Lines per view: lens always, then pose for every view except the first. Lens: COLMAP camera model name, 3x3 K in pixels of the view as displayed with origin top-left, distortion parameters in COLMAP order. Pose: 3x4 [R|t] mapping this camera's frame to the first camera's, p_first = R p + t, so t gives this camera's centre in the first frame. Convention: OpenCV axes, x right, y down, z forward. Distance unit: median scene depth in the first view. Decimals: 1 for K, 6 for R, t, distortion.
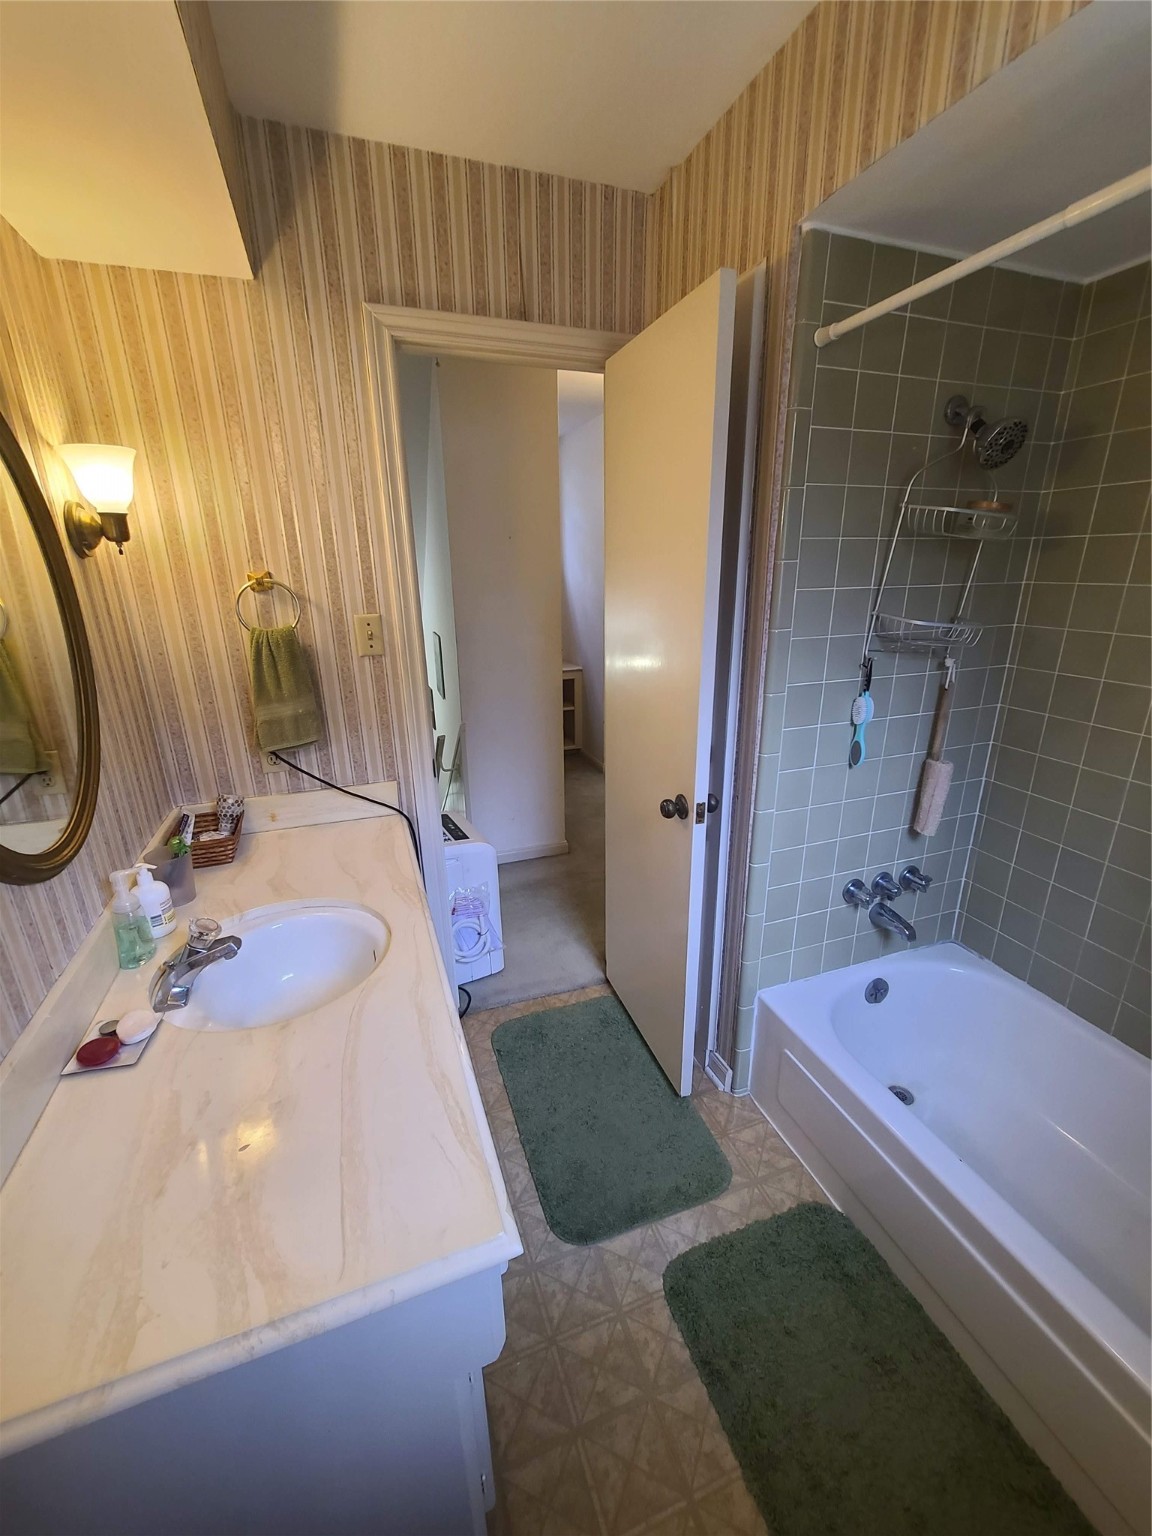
lens RADIAL K [[621.3, 0, 576.6], [0, 621.3, 768.8], [0, 0, 1]] dist [0.002266, 0.000224]
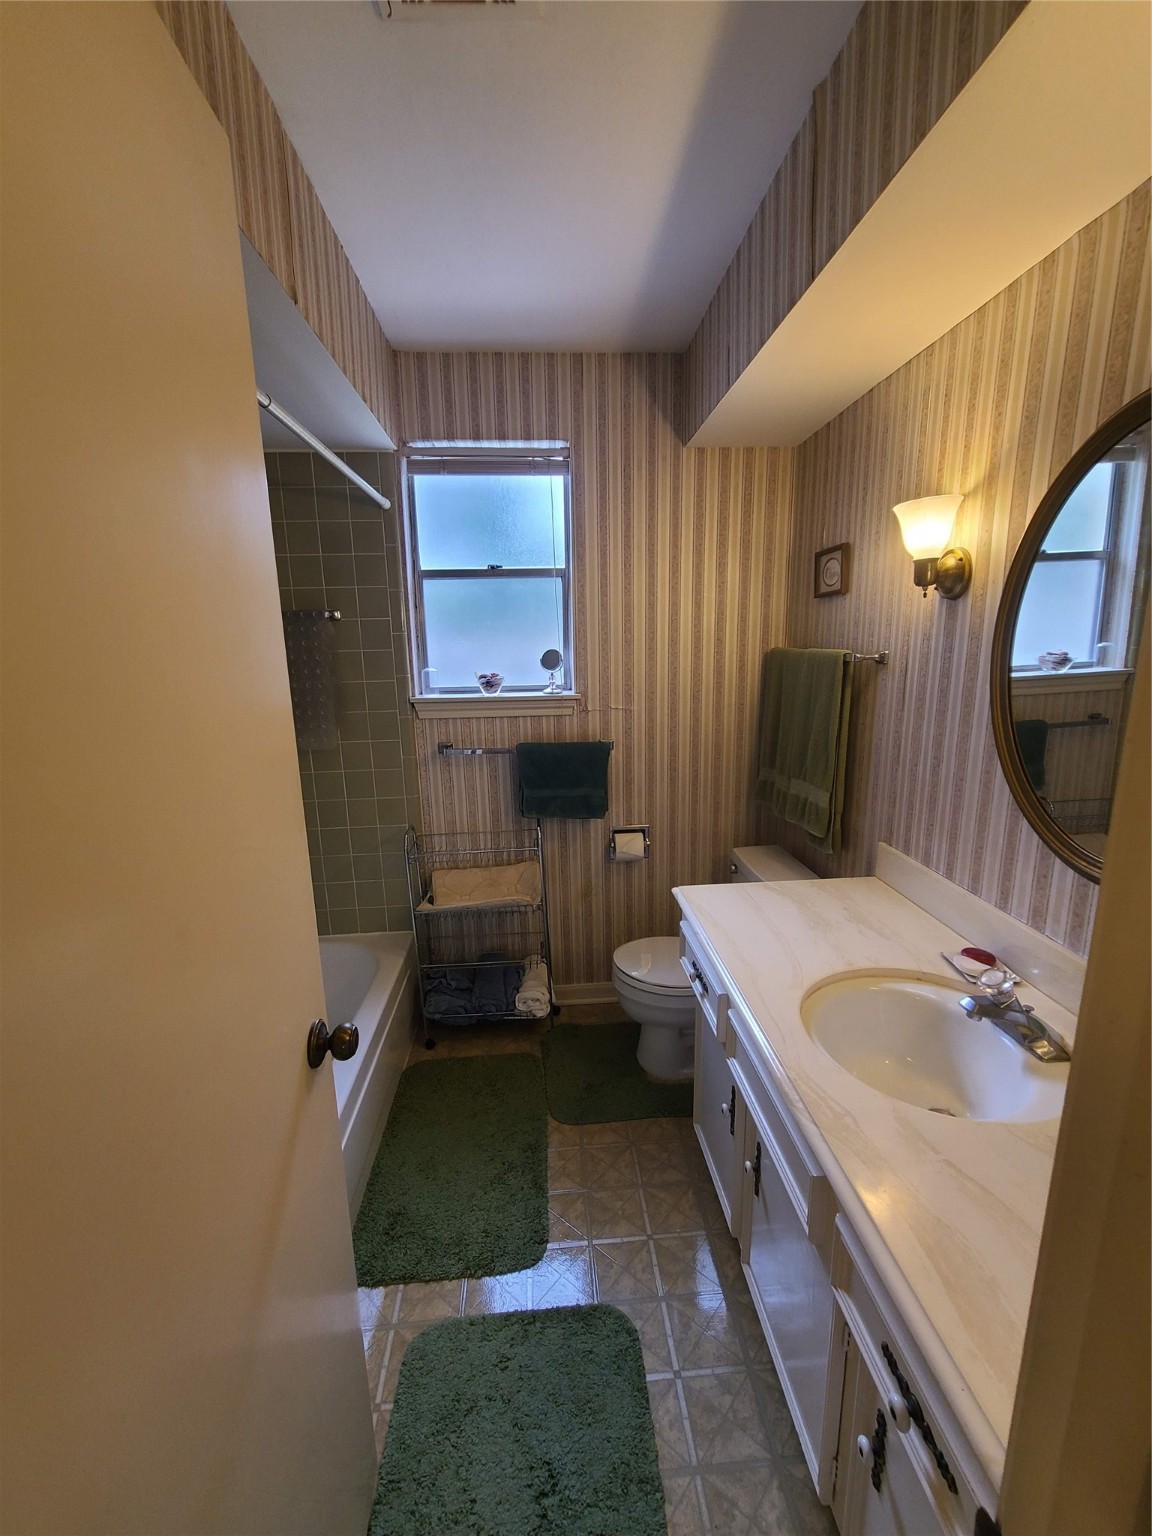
lens RADIAL K [[621.3, 0, 578.6], [0, 621.3, 764.8], [0, 0, 1]] dist [0.002266, 0.000224]
pose [[-0.960420, -0.028623, 0.277081, -0.201154], [0.111749, 0.871563, 0.477378, -0.456562], [-0.255157, 0.489447, -0.833868, 1.483015]]
